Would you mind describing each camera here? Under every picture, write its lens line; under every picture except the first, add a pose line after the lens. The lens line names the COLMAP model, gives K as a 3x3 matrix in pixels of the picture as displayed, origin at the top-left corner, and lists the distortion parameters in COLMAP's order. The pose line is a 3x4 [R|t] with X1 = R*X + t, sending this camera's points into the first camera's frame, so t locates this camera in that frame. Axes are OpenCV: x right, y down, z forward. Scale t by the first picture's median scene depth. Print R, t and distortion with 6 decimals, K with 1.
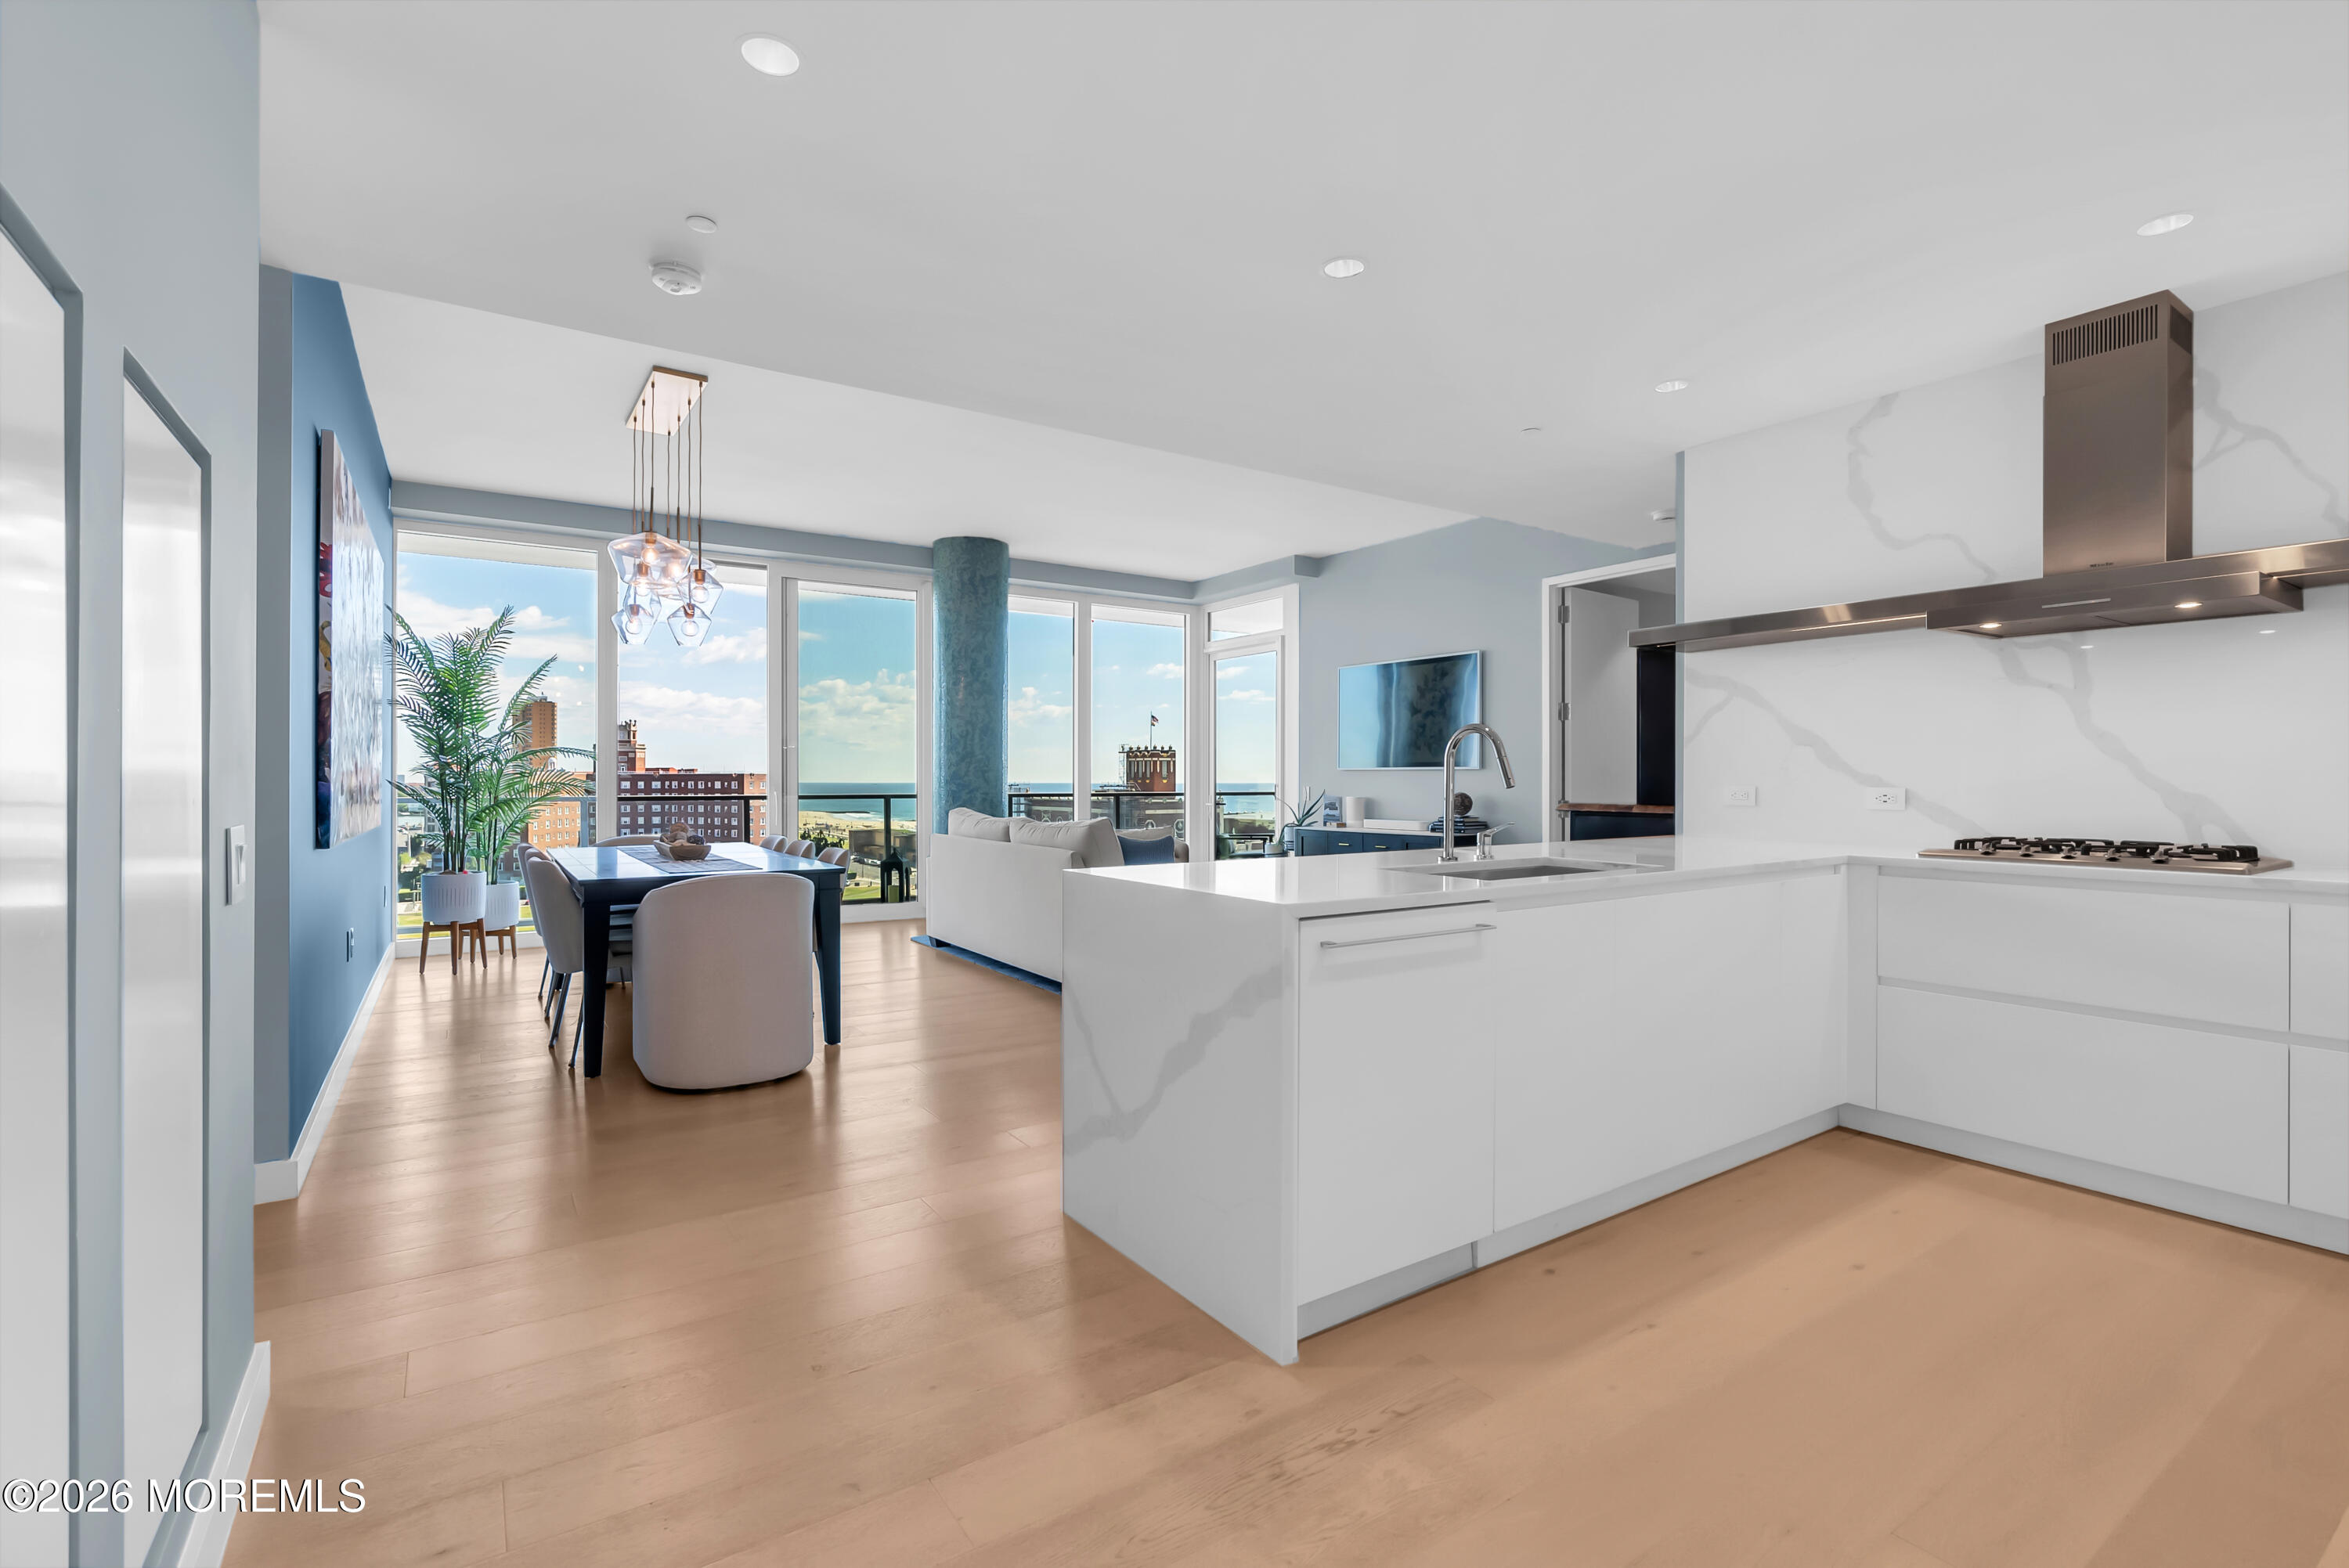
lens RADIAL K [[1064.1, 0, 1169.0], [0, 1064.1, 778.4], [0, 0, 1]] dist [-0.013621, 0.005630]
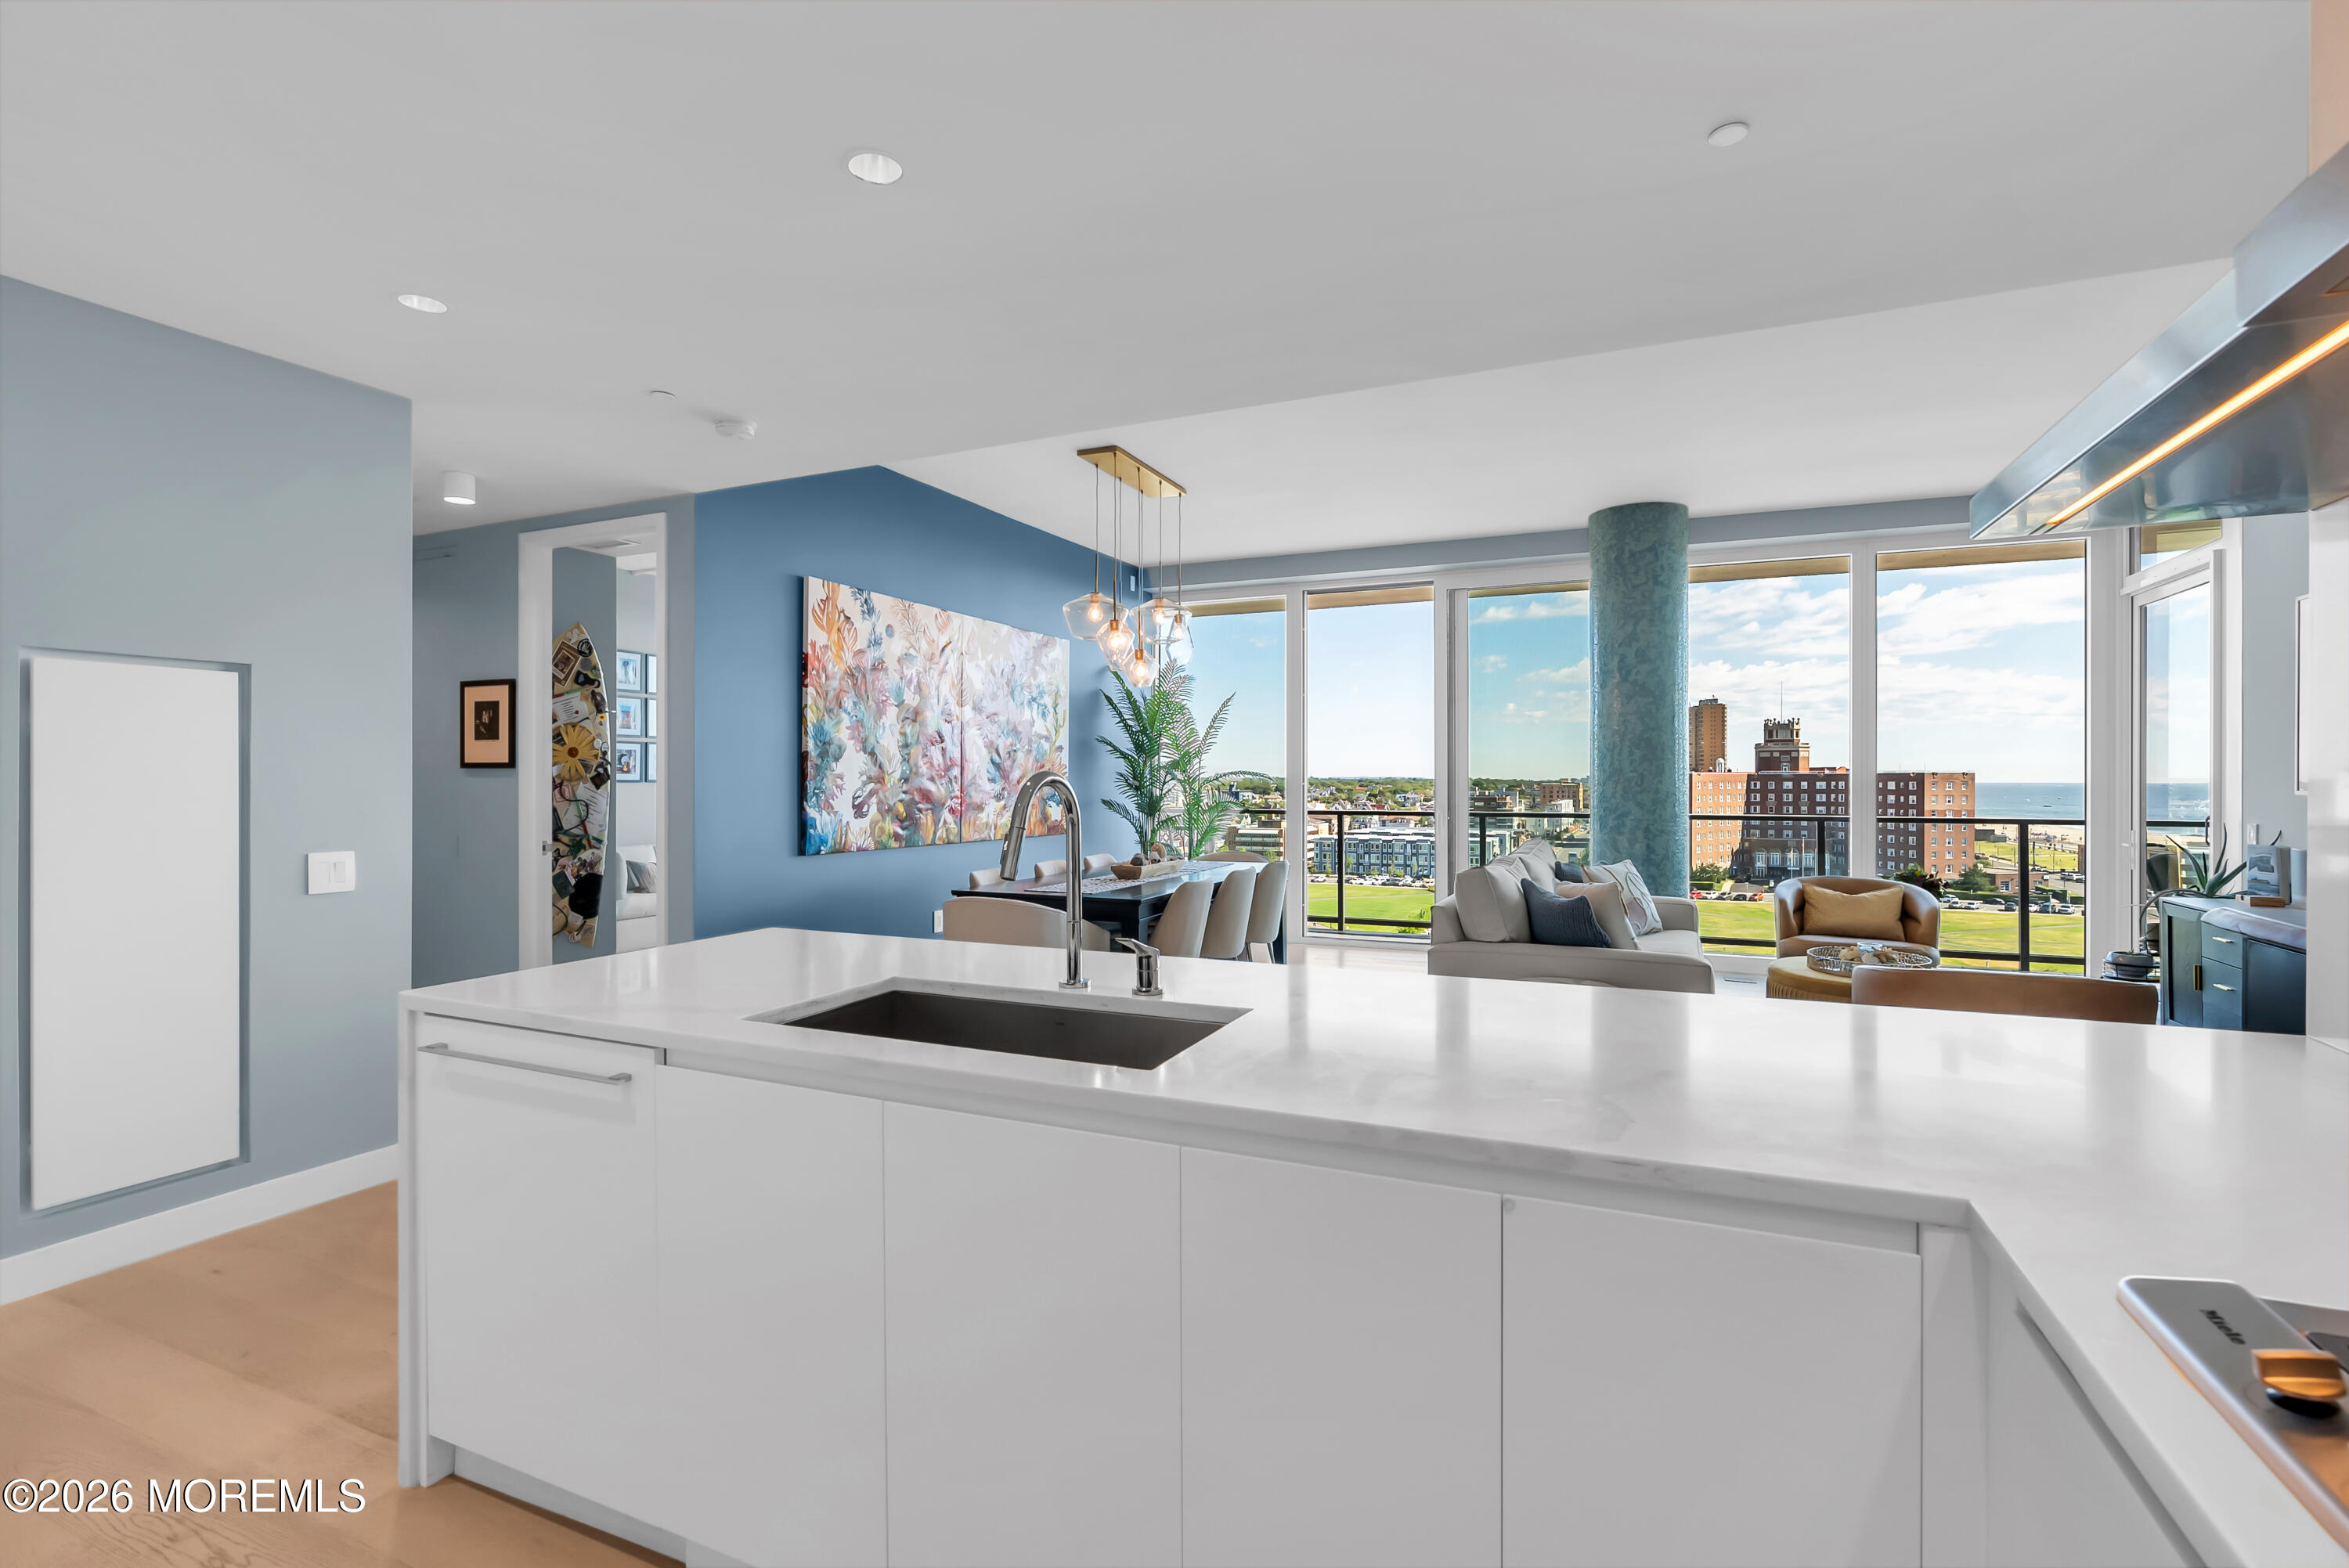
lens RADIAL K [[1064.1, 0, 1185.8], [0, 1064.1, 788.8], [0, 0, 1]] dist [-0.013621, 0.005630]
pose [[0.536713, 0.006861, -0.843737, 0.361503], [0.001897, 0.999955, 0.009338, -0.019987], [0.843763, -0.006613, 0.536676, 0.310440]]
